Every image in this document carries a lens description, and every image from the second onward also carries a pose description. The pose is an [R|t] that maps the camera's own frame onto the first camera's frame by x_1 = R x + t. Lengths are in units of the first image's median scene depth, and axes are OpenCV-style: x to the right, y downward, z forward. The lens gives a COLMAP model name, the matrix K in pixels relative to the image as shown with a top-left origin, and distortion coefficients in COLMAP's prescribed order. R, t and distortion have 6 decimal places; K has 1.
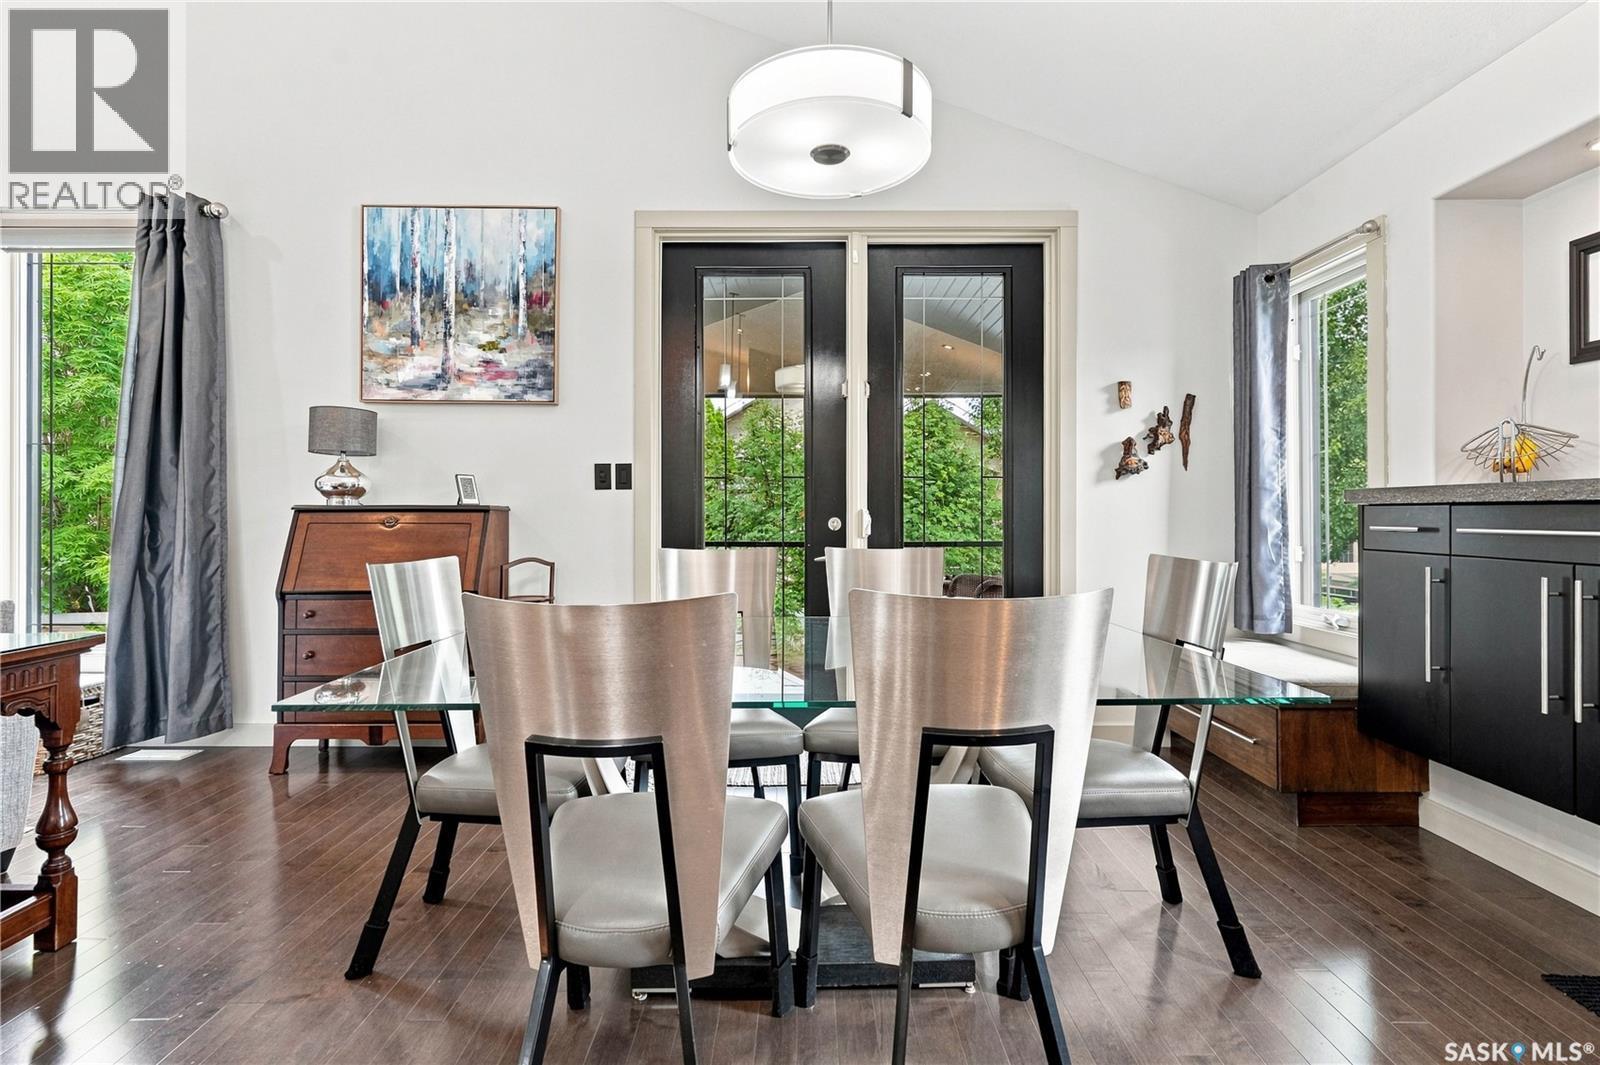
lens RADIAL K [[739.3, 0, 802.2], [0, 739.3, 514.2], [0, 0, 1]] dist [0.002301, -0.000122]
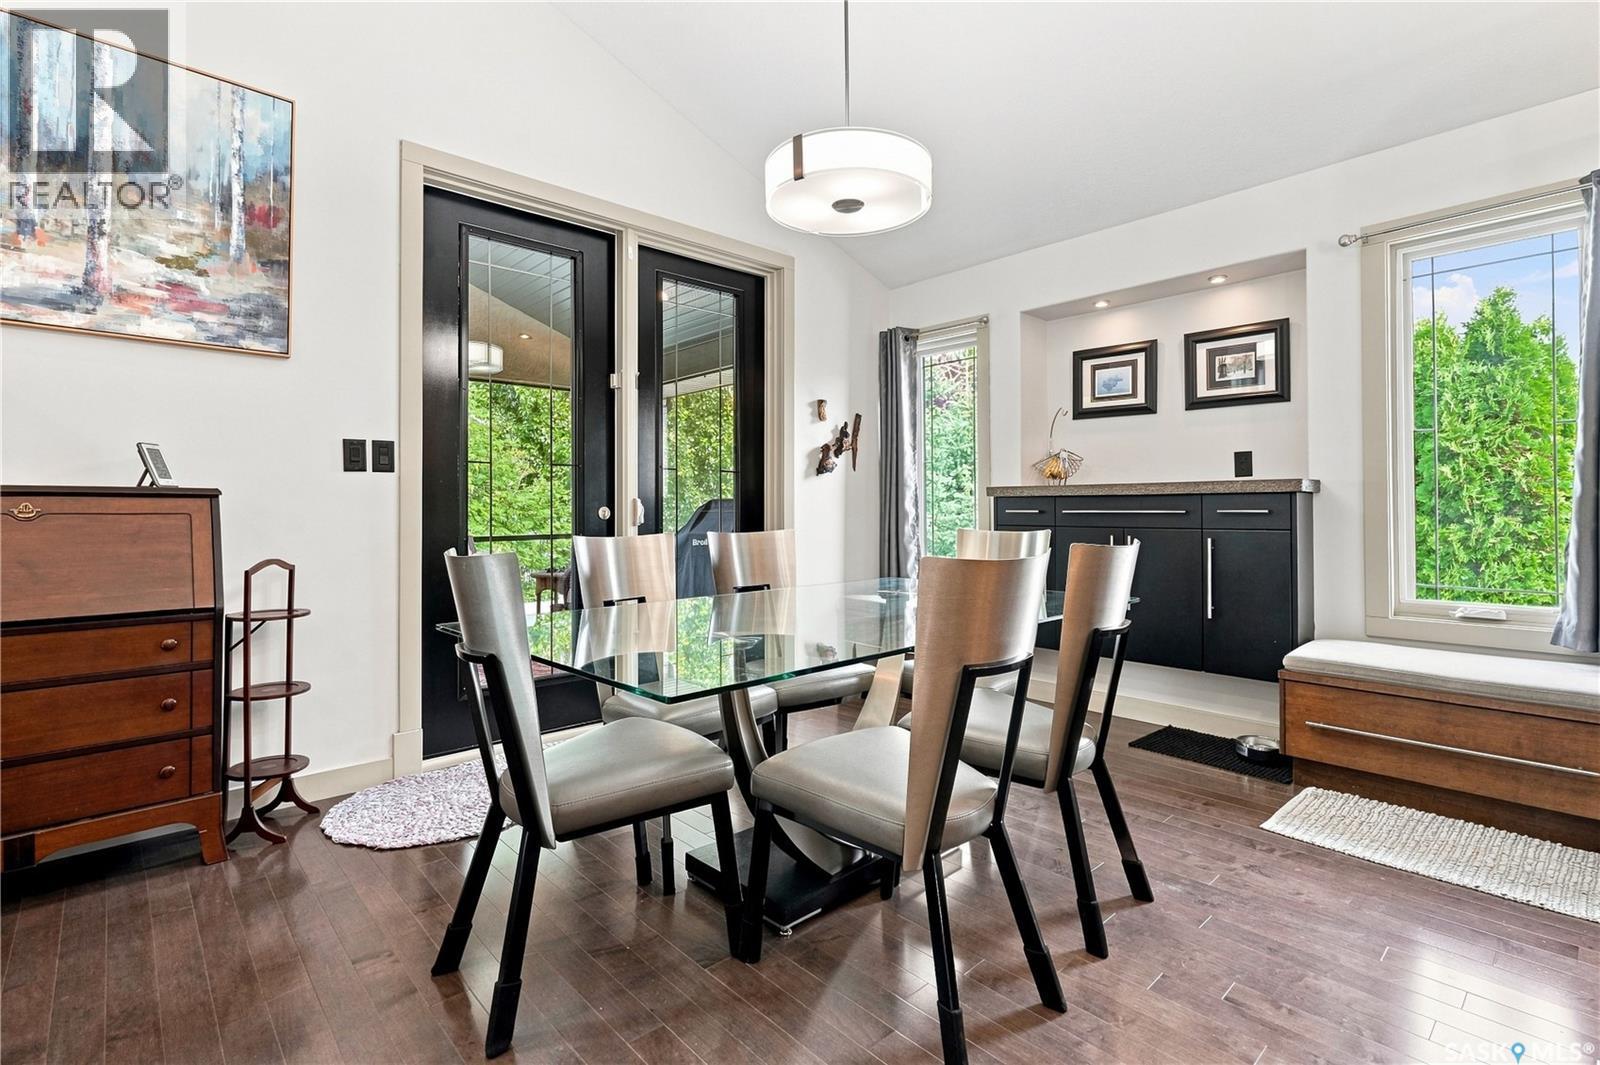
lens RADIAL K [[748.1, 0, 800.3], [0, 748.1, 503.0], [0, 0, 1]] dist [0.001321, 0.001039]
pose [[0.736760, 0.003130, 0.676147, -0.468180], [0.002104, 0.999974, -0.006922, 0.007613], [-0.676151, 0.006522, 0.736735, 0.075773]]
